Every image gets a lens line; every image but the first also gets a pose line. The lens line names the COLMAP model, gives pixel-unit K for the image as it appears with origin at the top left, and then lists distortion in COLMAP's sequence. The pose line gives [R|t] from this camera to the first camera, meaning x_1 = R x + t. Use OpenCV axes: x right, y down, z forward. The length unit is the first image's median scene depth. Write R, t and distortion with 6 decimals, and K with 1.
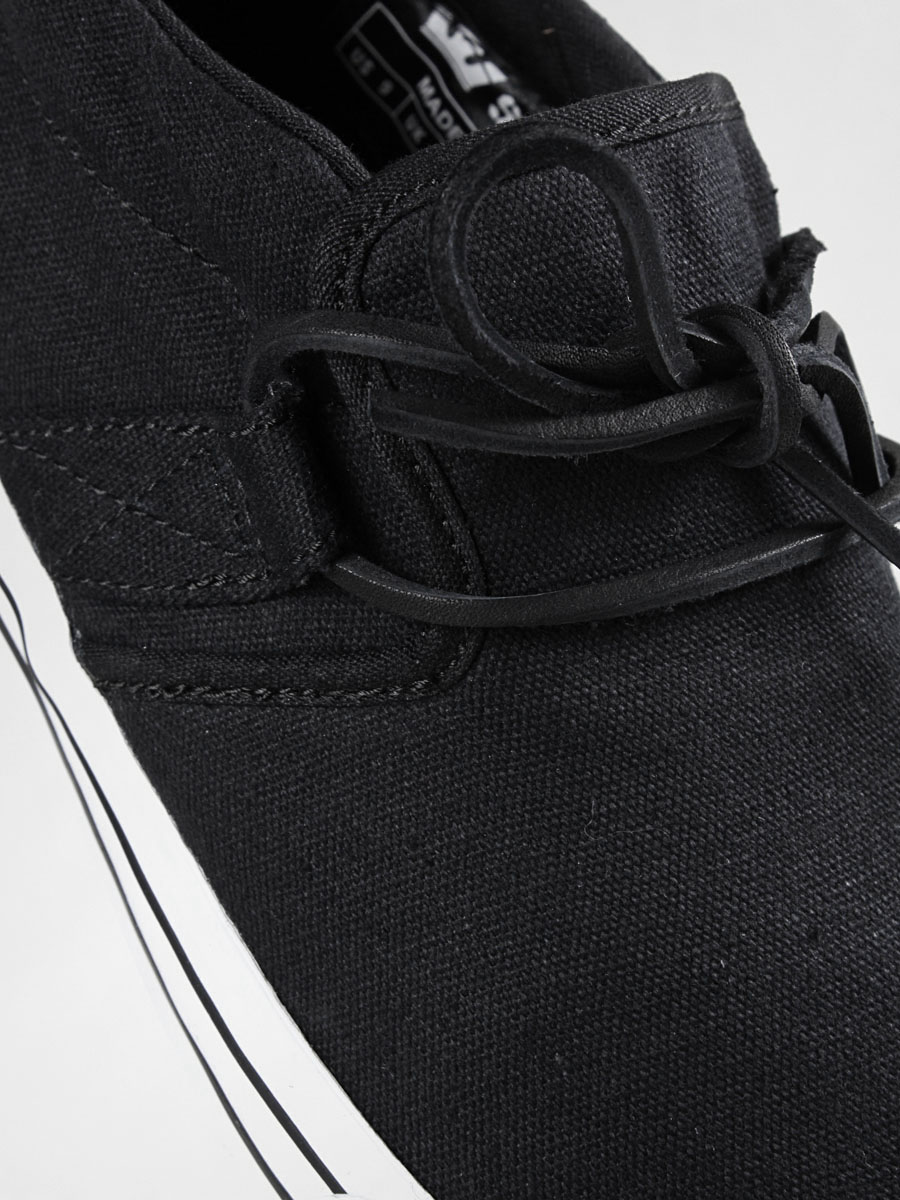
lens RADIAL K [[2956.9, 0, 450.0], [0, 2956.9, 600.0], [0, 0, 1]] dist [0.018149, 0.191894]
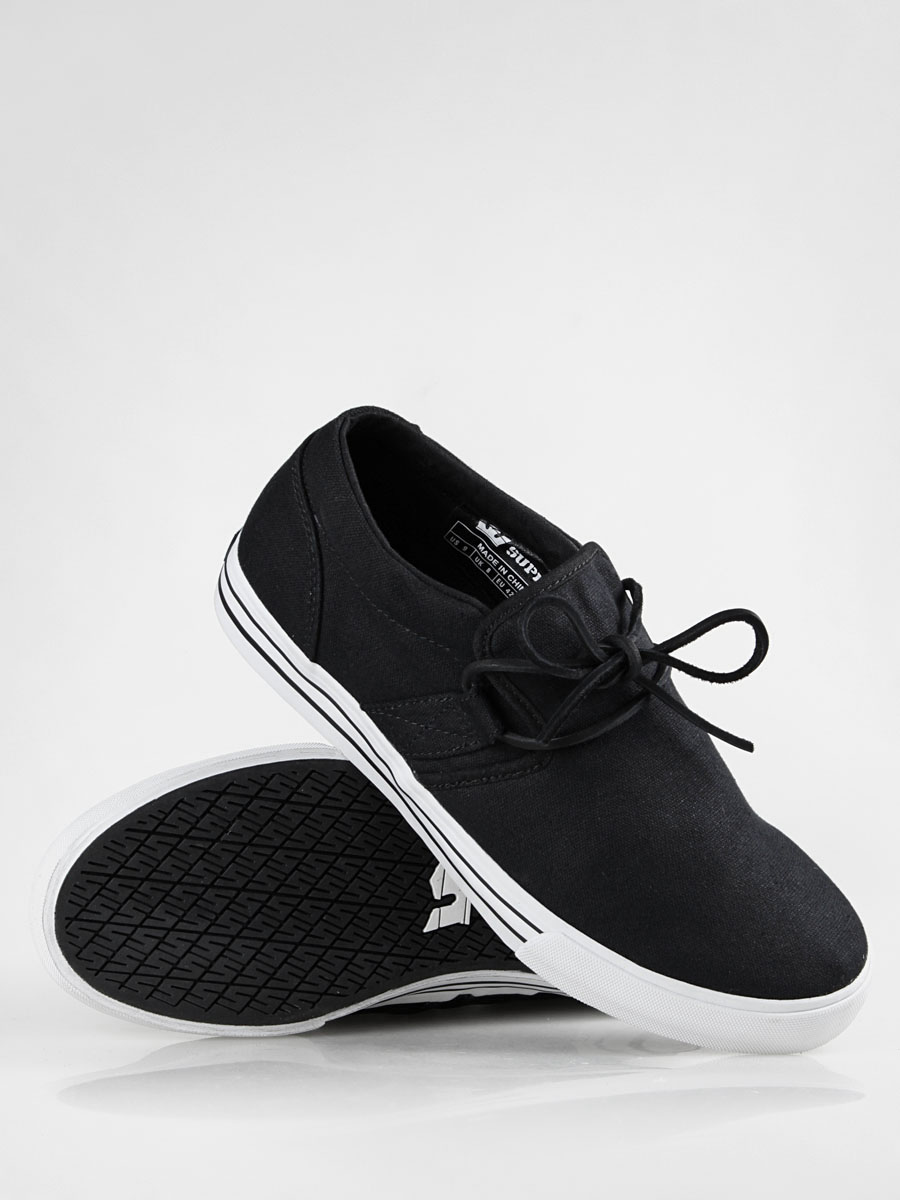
lens RADIAL K [[2956.9, 0, 450.0], [0, 2956.9, 600.0], [0, 0, 1]] dist [0.018149, 0.191894]
pose [[0.980204, -0.195317, 0.032431, -0.154143], [0.195665, 0.980639, -0.007907, -0.127433], [-0.030259, 0.014096, 0.999443, -1.971235]]
